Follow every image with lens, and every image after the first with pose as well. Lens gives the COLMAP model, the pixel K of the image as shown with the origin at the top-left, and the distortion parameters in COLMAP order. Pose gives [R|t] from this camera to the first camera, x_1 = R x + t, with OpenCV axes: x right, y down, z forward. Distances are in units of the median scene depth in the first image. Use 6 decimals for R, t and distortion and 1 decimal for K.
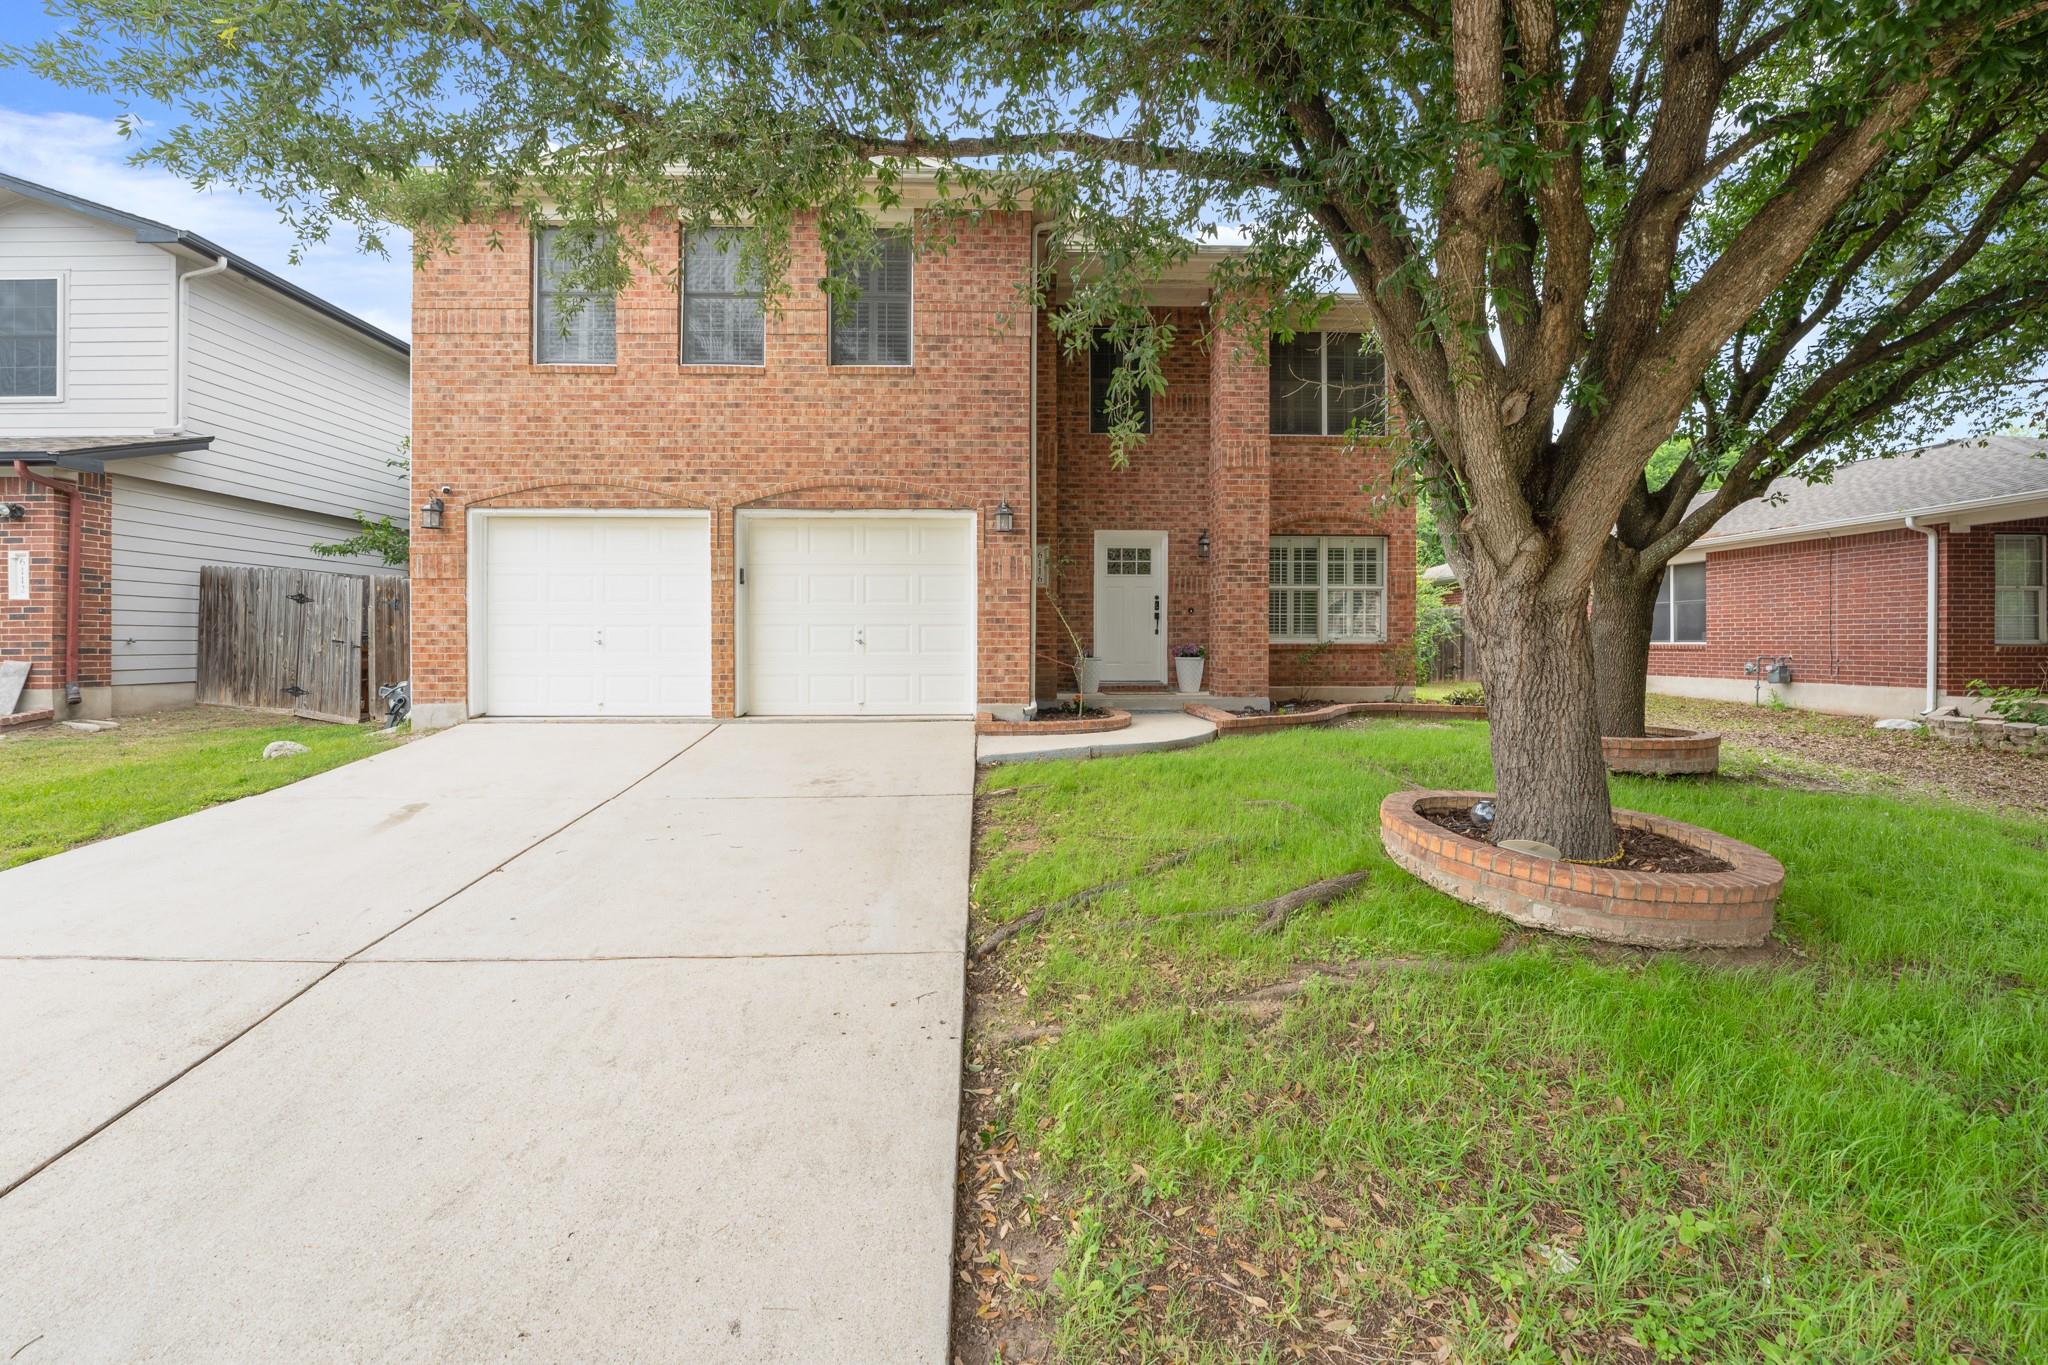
lens RADIAL K [[842.0, 0, 1002.5], [0, 842.0, 652.8], [0, 0, 1]] dist [-0.027279, 0.000252]
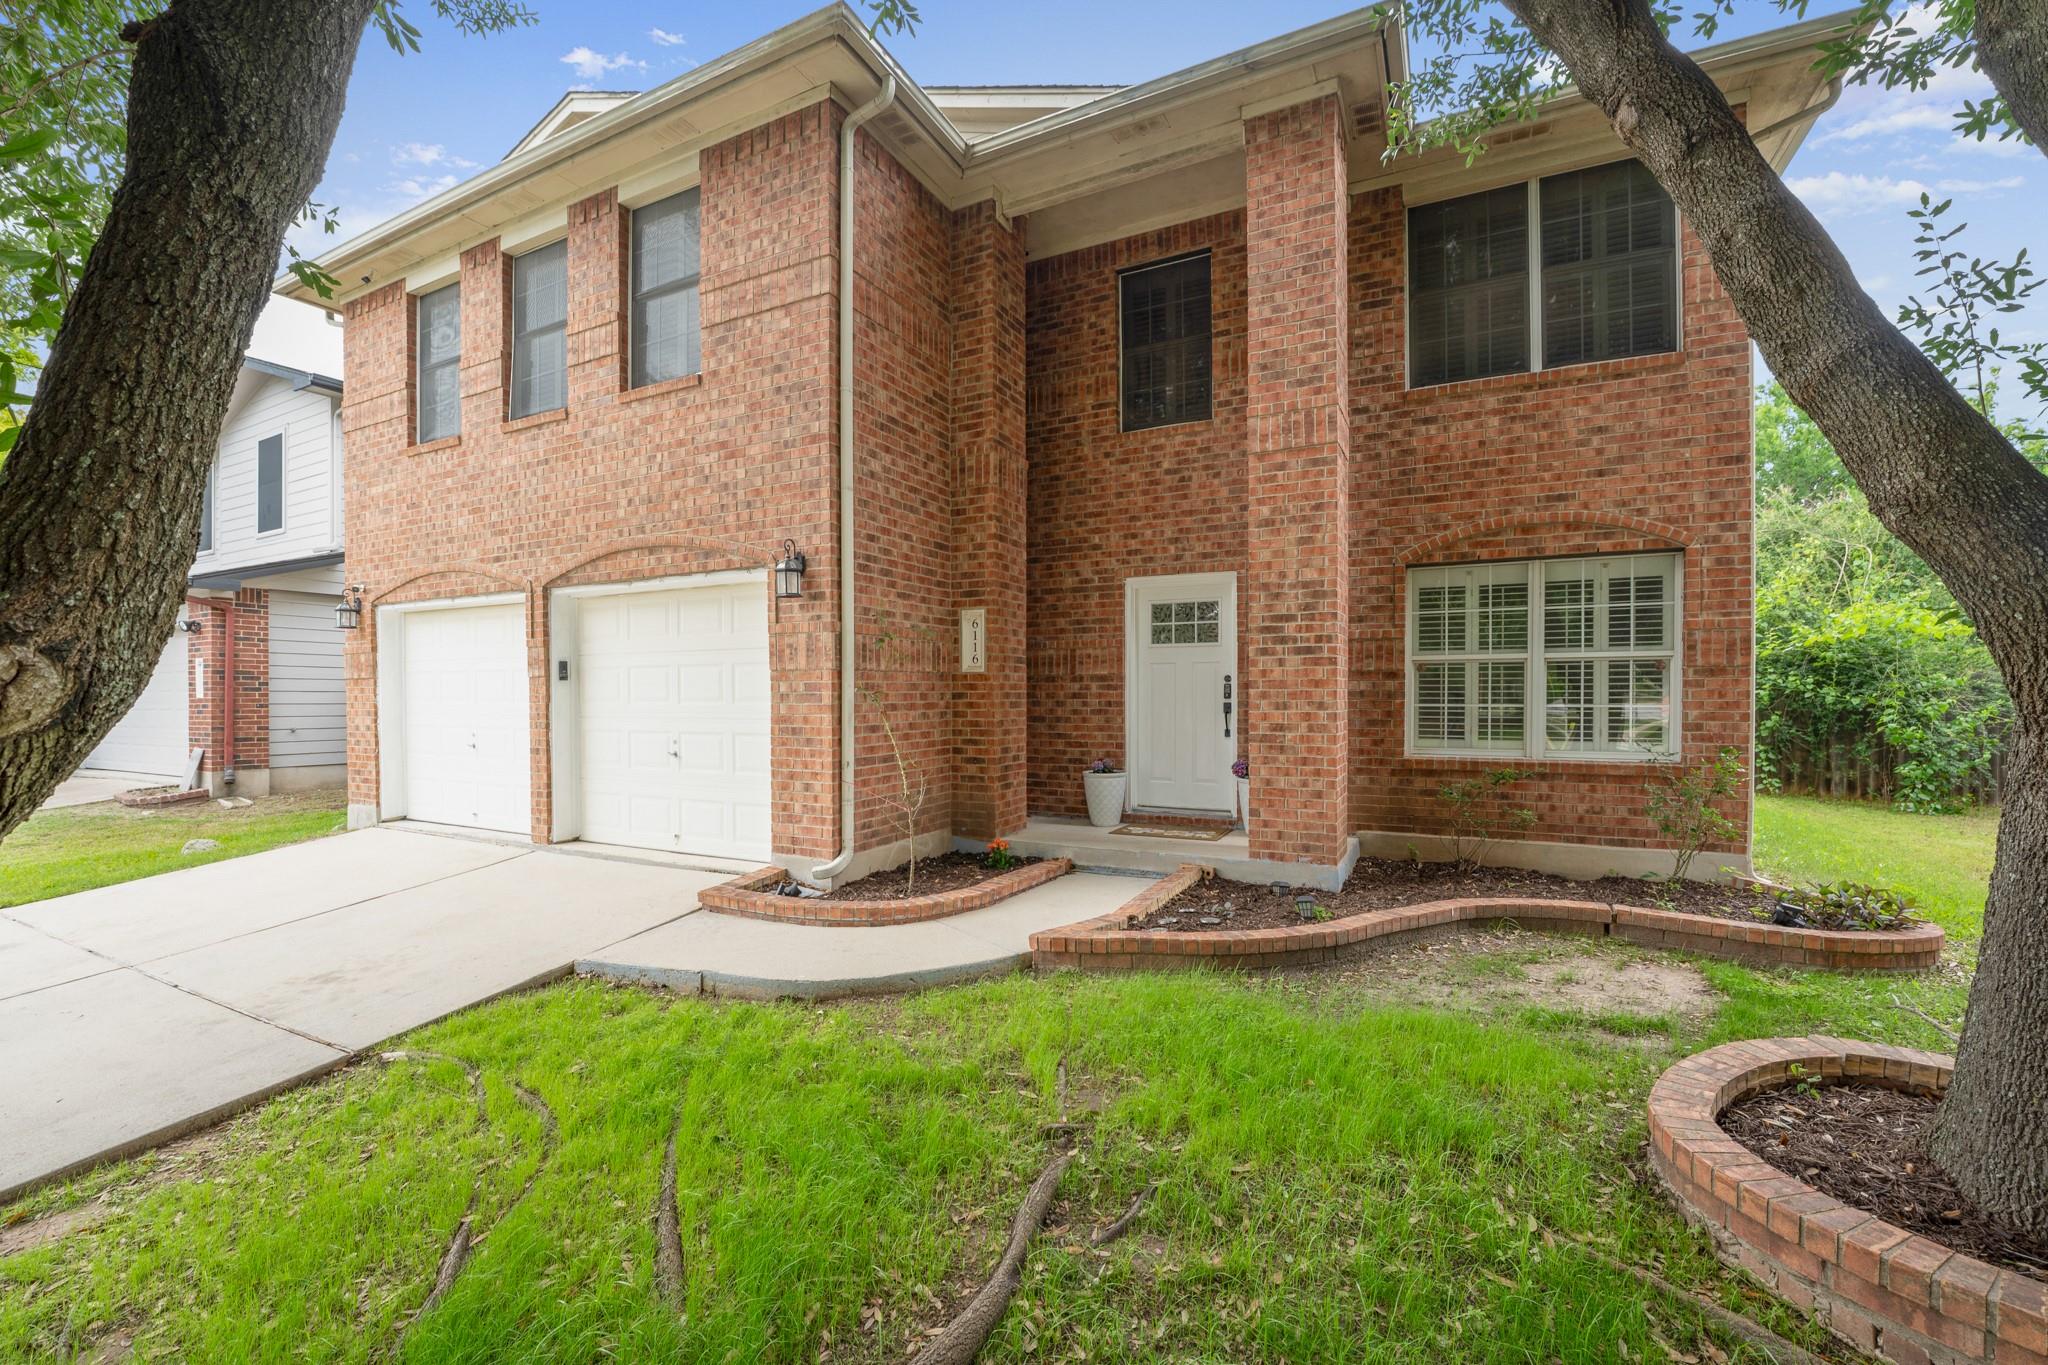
lens RADIAL K [[842.0, 0, 1014.9], [0, 842.0, 713.5], [0, 0, 1]] dist [-0.027279, 0.000252]
pose [[0.876525, 0.008561, -0.481279, 0.459513], [-0.005694, 0.999956, 0.007417, -0.057138], [0.481322, -0.003761, 0.876536, 0.492923]]
